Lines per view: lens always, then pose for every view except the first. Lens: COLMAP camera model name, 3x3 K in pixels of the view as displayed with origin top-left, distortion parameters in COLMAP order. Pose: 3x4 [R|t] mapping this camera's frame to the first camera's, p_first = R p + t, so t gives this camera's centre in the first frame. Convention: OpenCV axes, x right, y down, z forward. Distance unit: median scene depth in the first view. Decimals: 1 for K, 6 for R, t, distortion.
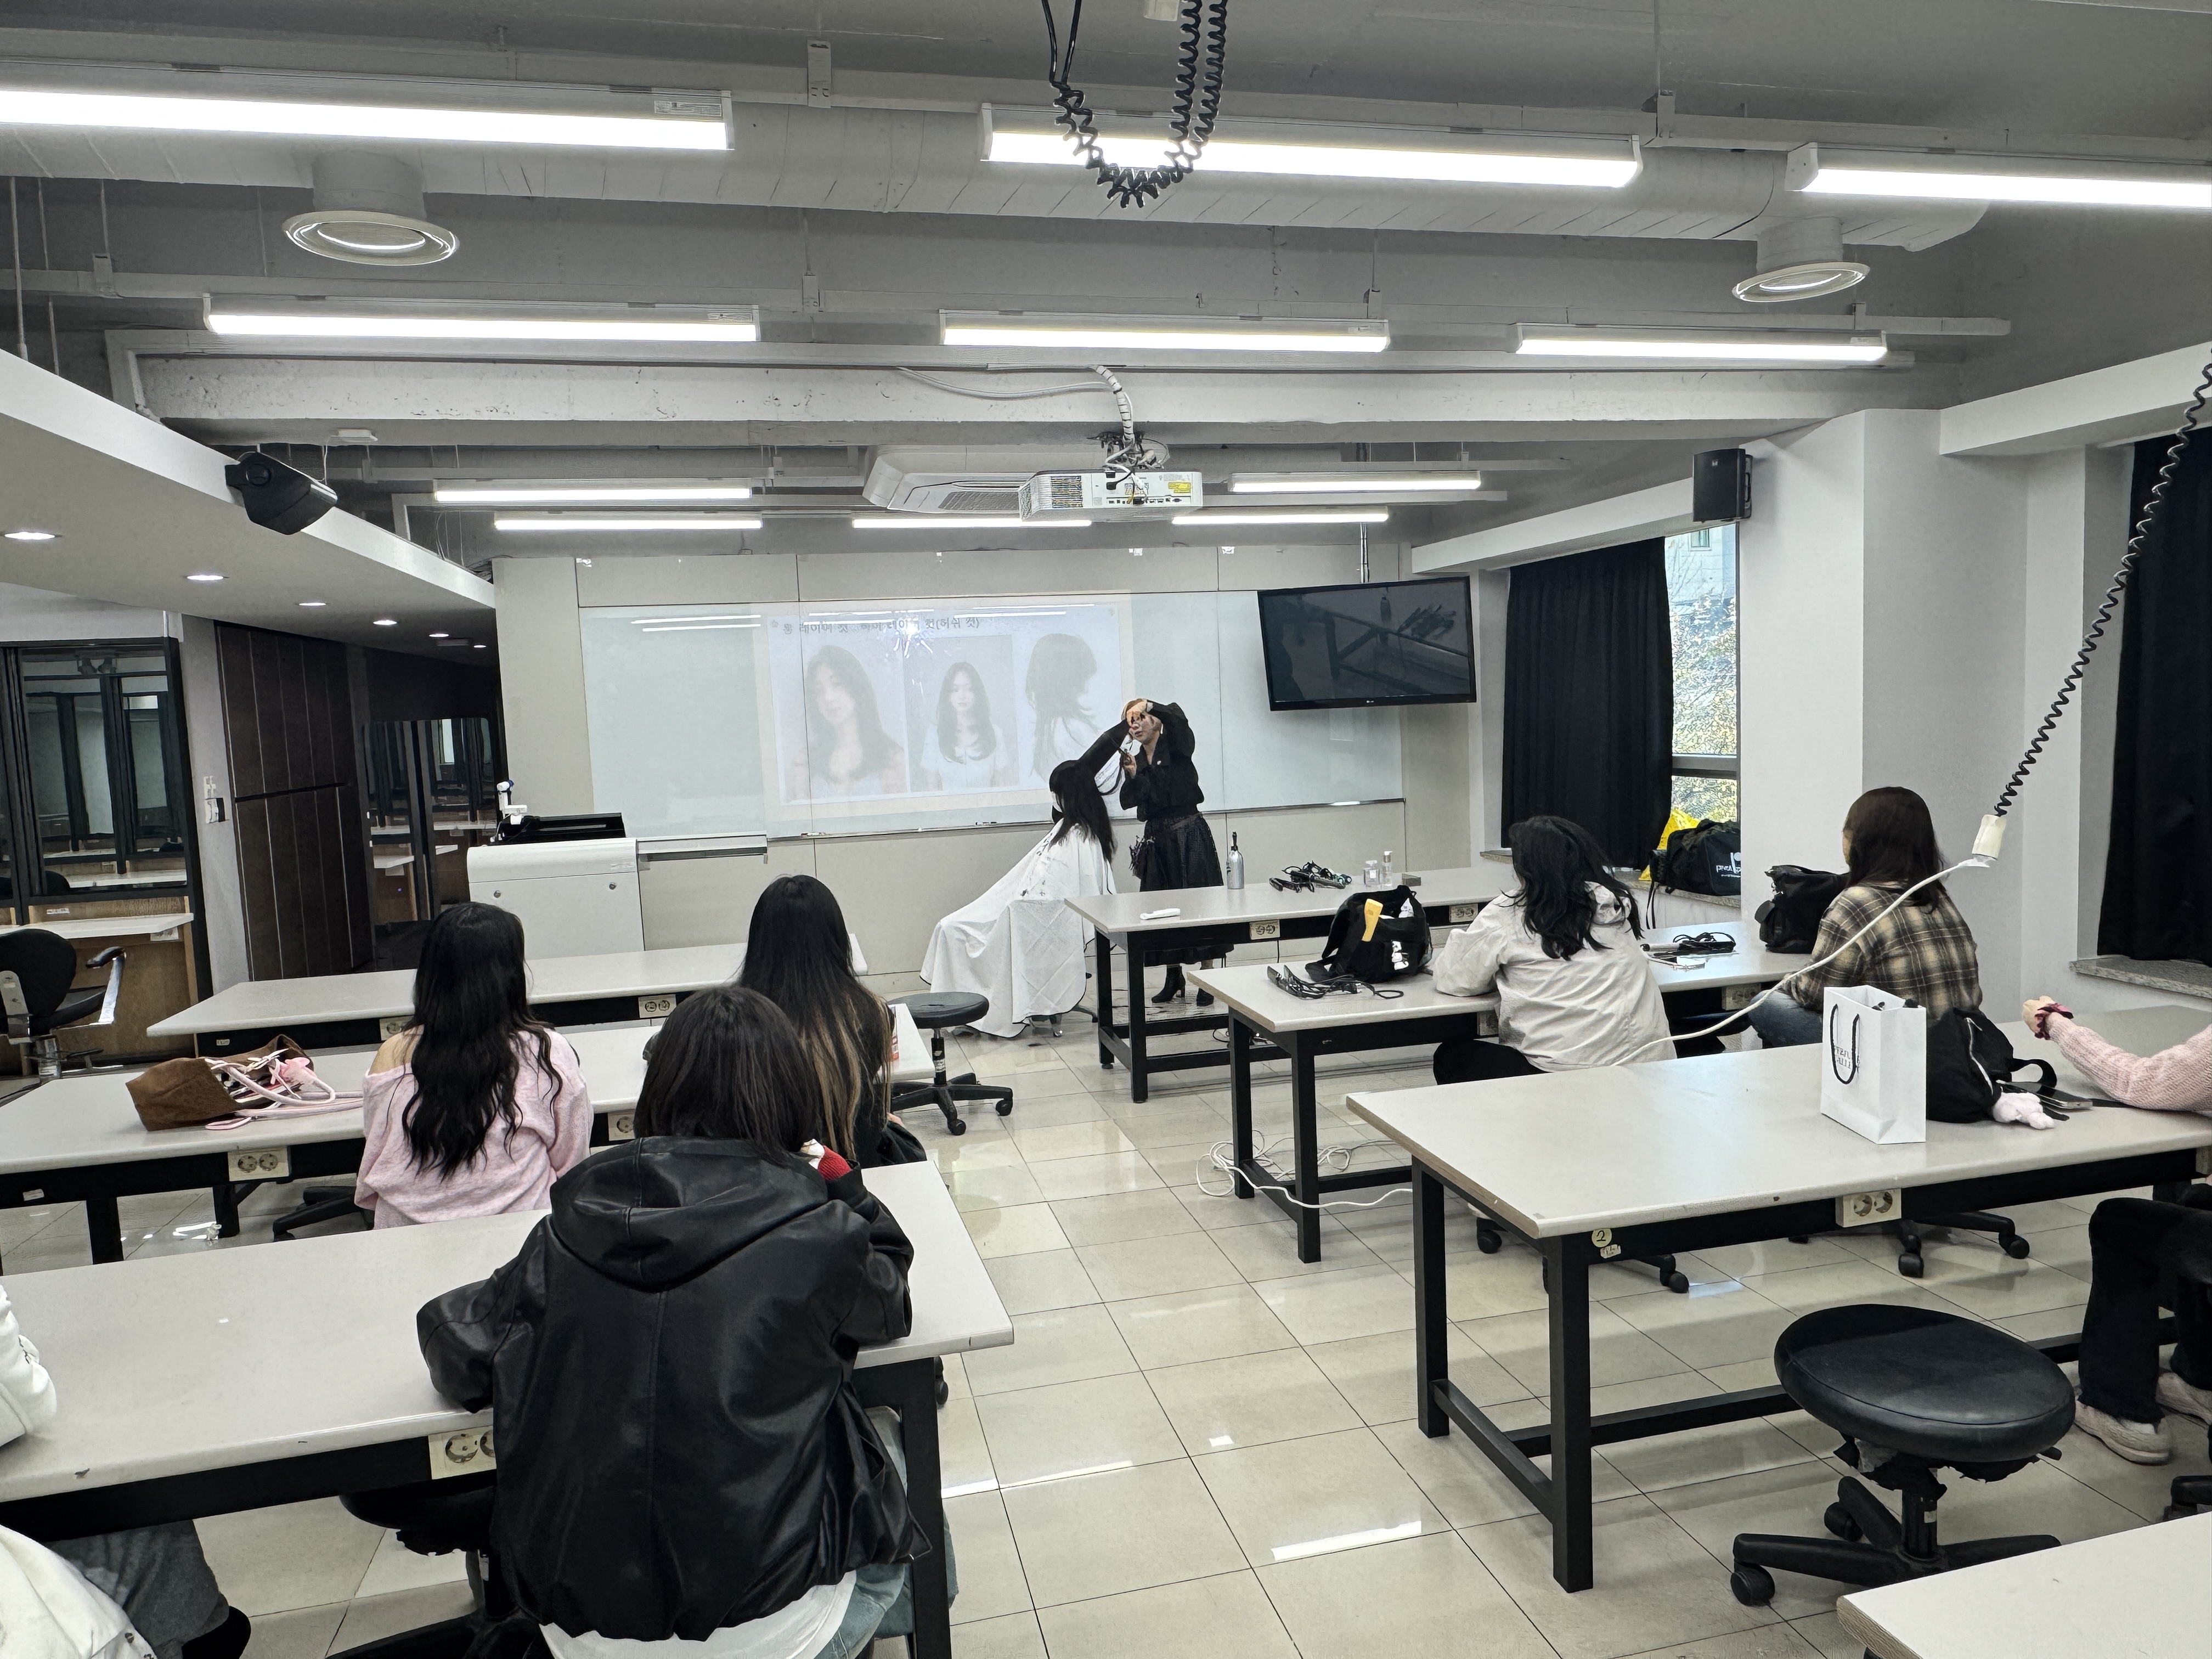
lens RADIAL K [[1411.0, 0, 1107.1], [0, 1411.0, 827.1], [0, 0, 1]] dist [-0.008472, -0.001609]
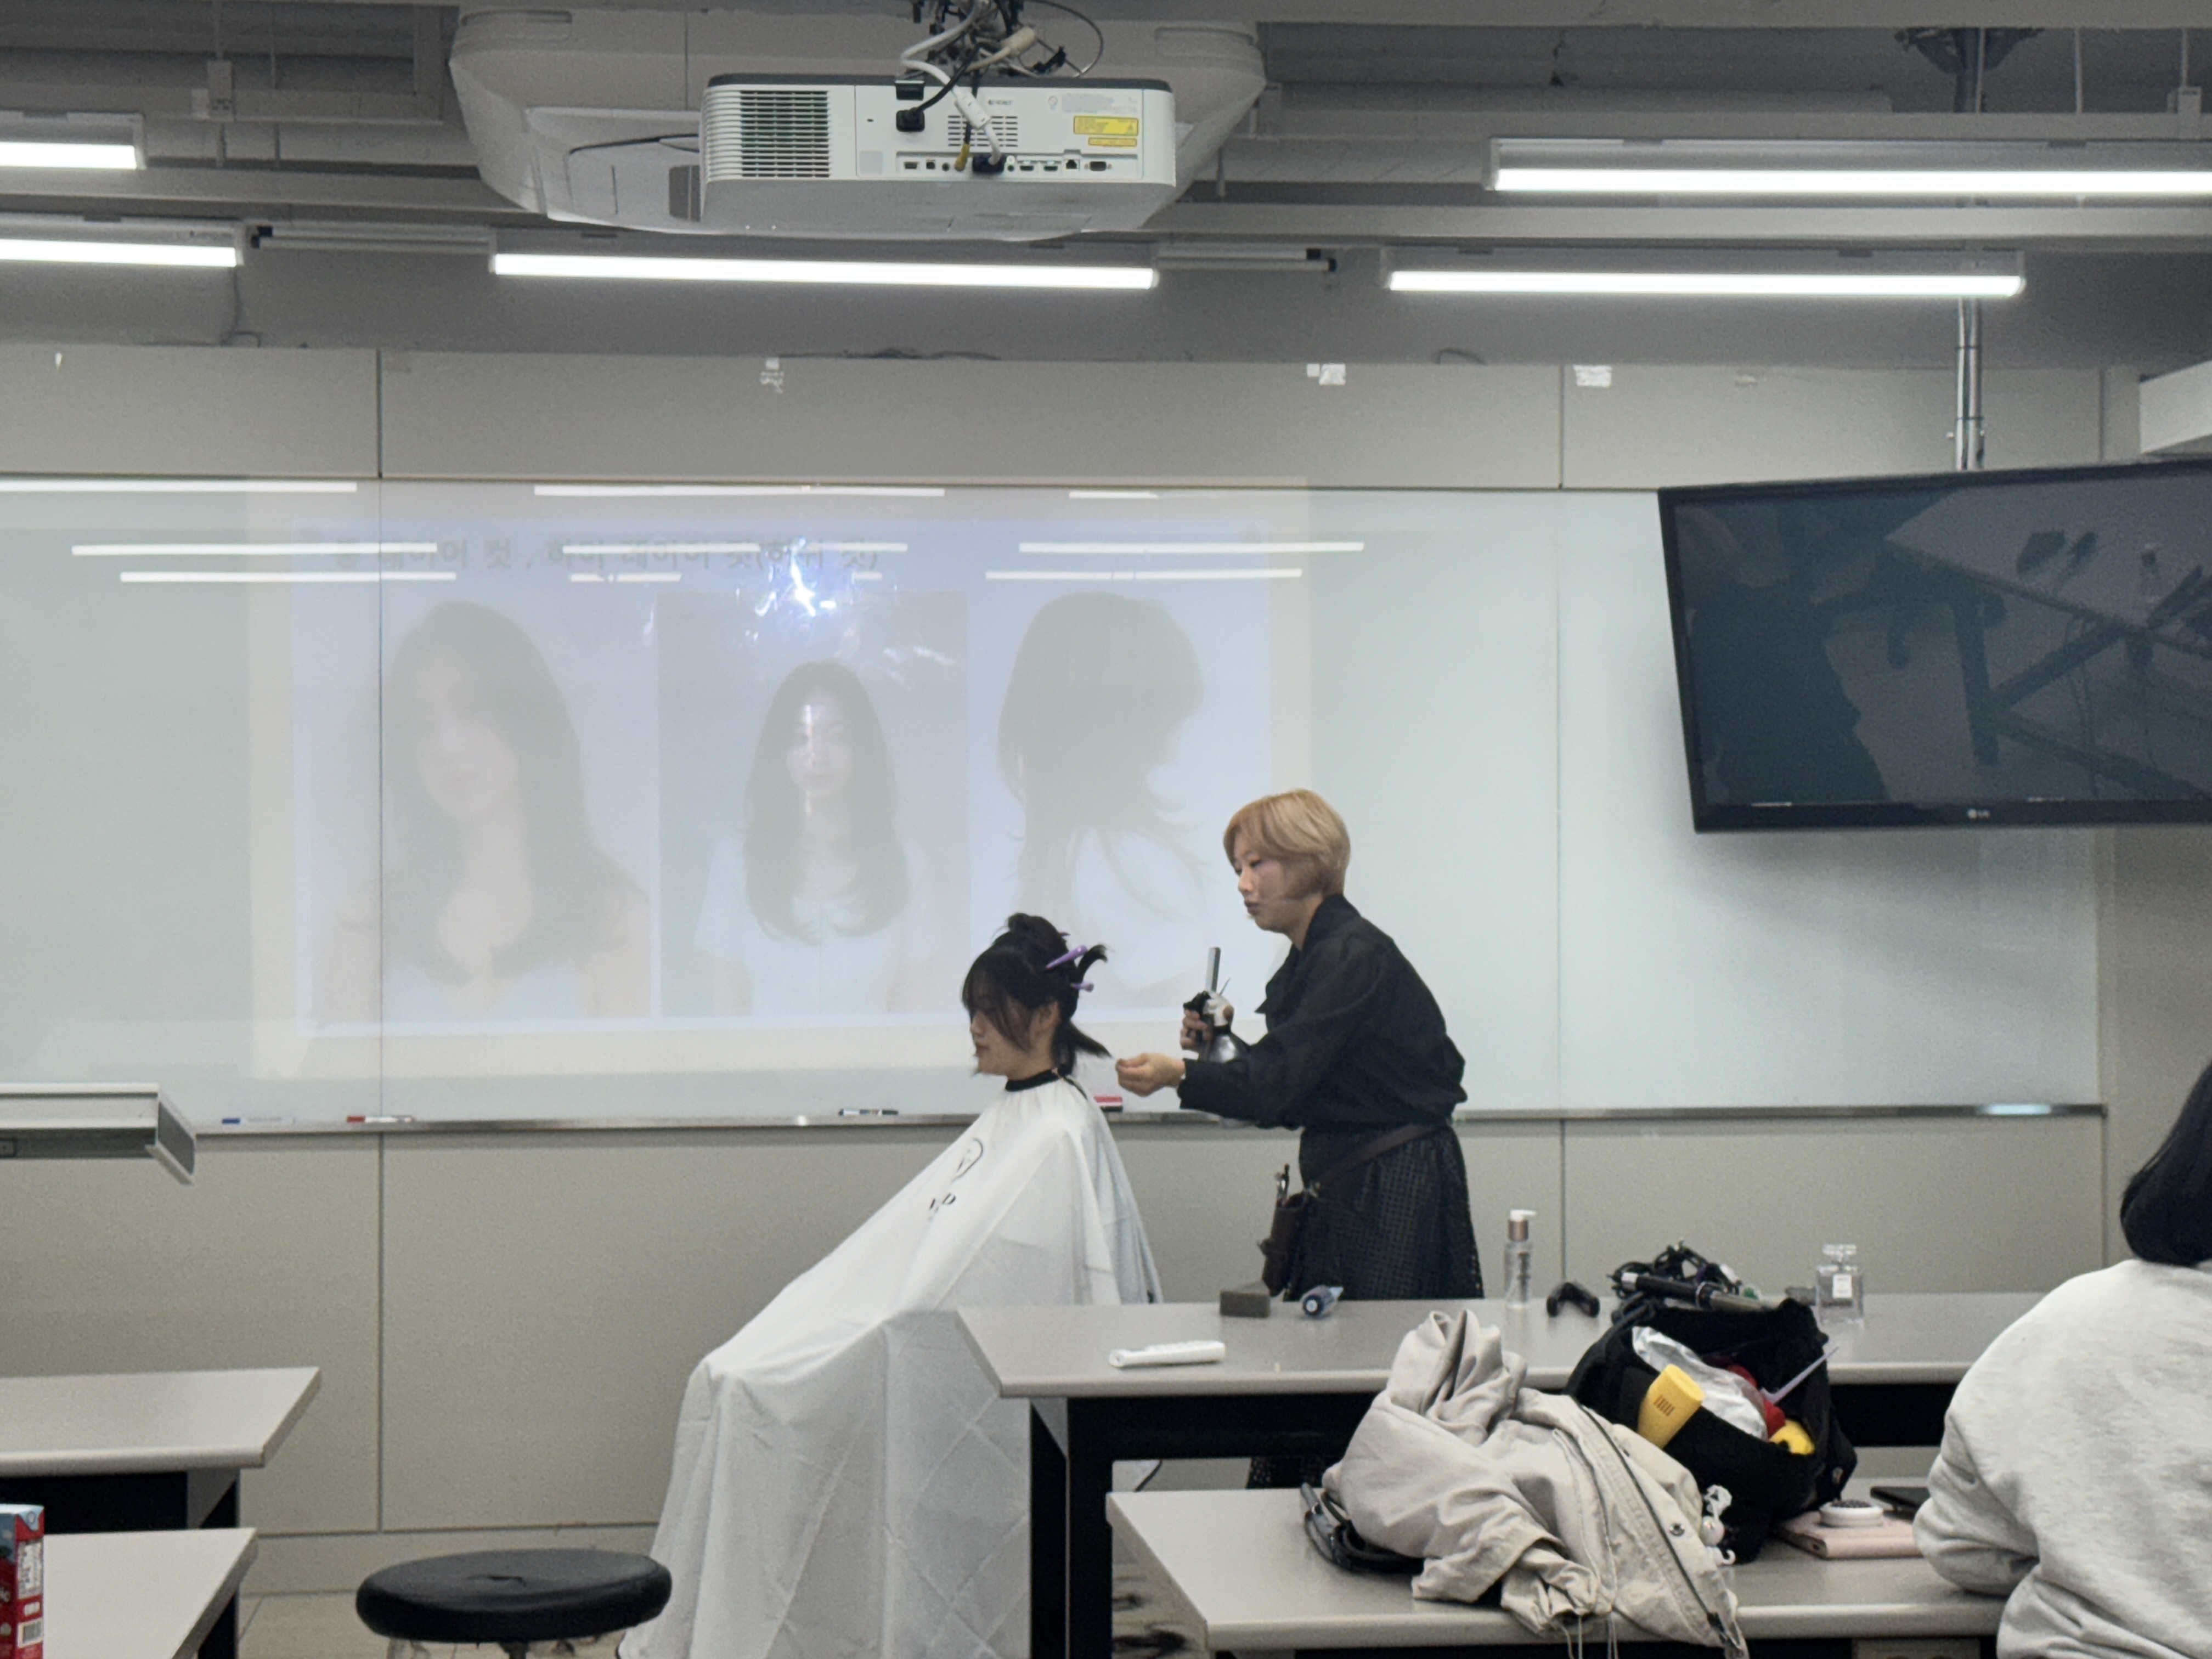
lens RADIAL K [[4056.3, 0, 1104.2], [0, 4056.3, 830.1], [0, 0, 1]] dist [0.163111, 0.000000]
pose [[0.991147, 0.037220, -0.127448, 0.108419], [-0.049569, 0.994229, -0.095136, 0.022029], [0.123171, 0.100612, 0.987272, -0.011986]]
